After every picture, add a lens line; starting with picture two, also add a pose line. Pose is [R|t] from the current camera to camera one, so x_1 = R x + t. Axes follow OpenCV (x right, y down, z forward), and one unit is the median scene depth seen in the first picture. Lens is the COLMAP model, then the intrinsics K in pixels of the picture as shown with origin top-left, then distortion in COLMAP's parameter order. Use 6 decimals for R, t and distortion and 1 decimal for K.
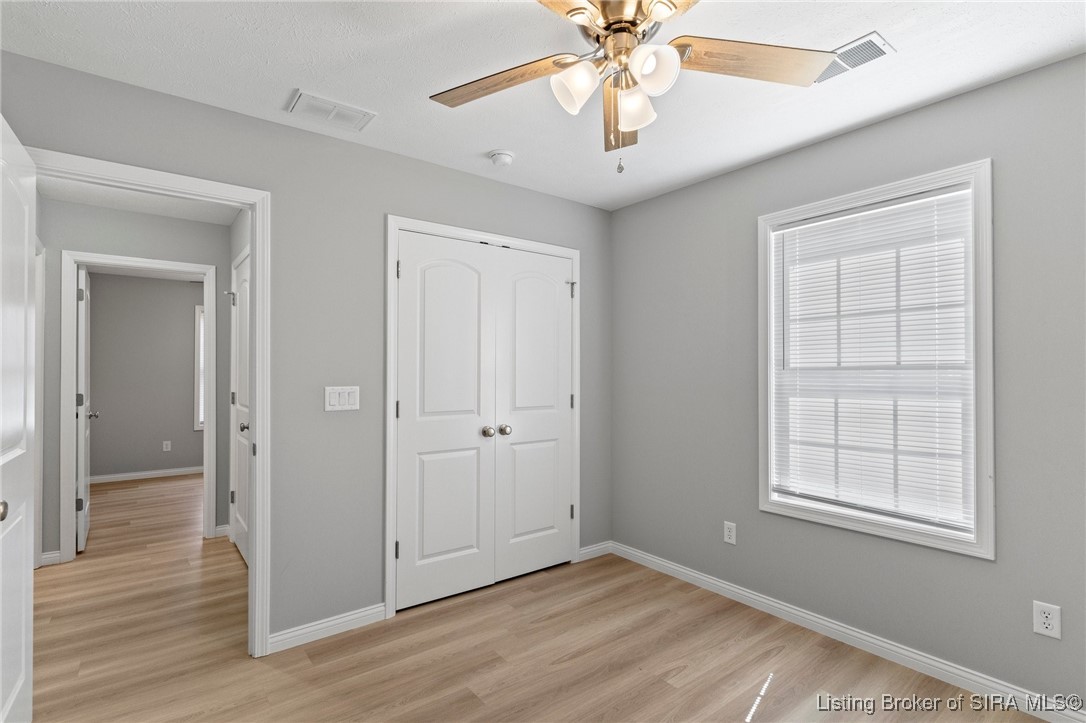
lens RADIAL K [[553.5, 0, 532.1], [0, 553.5, 361.0], [0, 0, 1]] dist [0.007405, 0.000192]
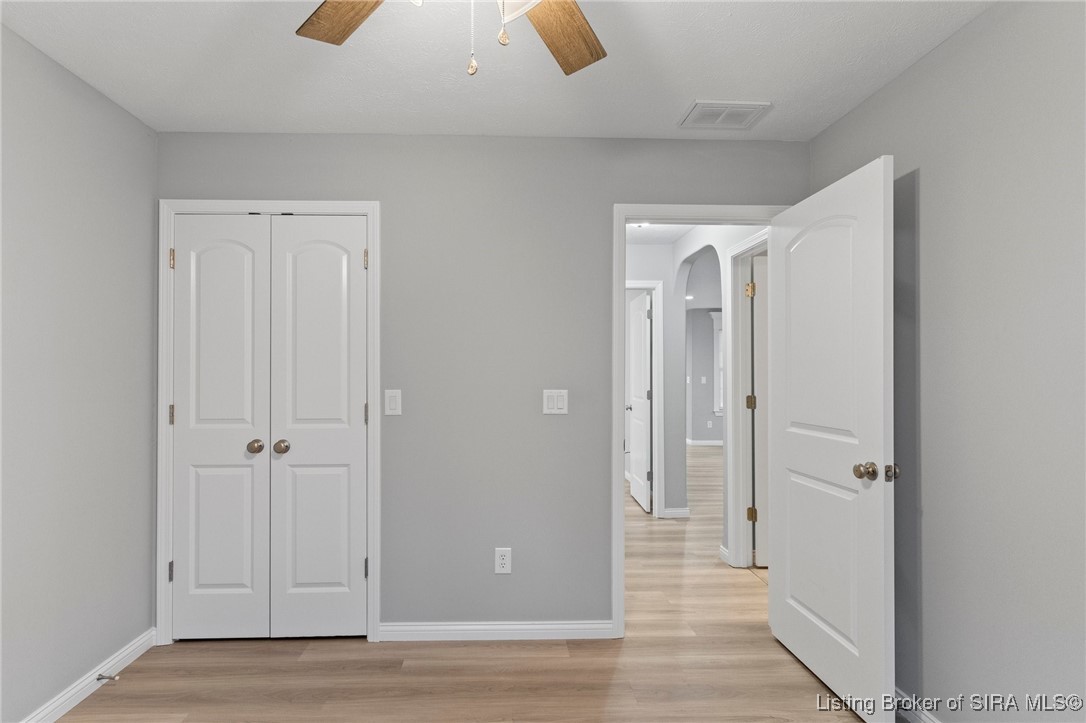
lens RADIAL K [[553.5, 0, 543.6], [0, 553.5, 364.5], [0, 0, 1]] dist [0.007405, 0.000192]
pose [[0.804713, -0.011451, -0.593553, 1.381327], [0.010428, 0.999932, -0.005153, 0.030662], [0.593572, -0.002043, 0.804778, 1.125910]]
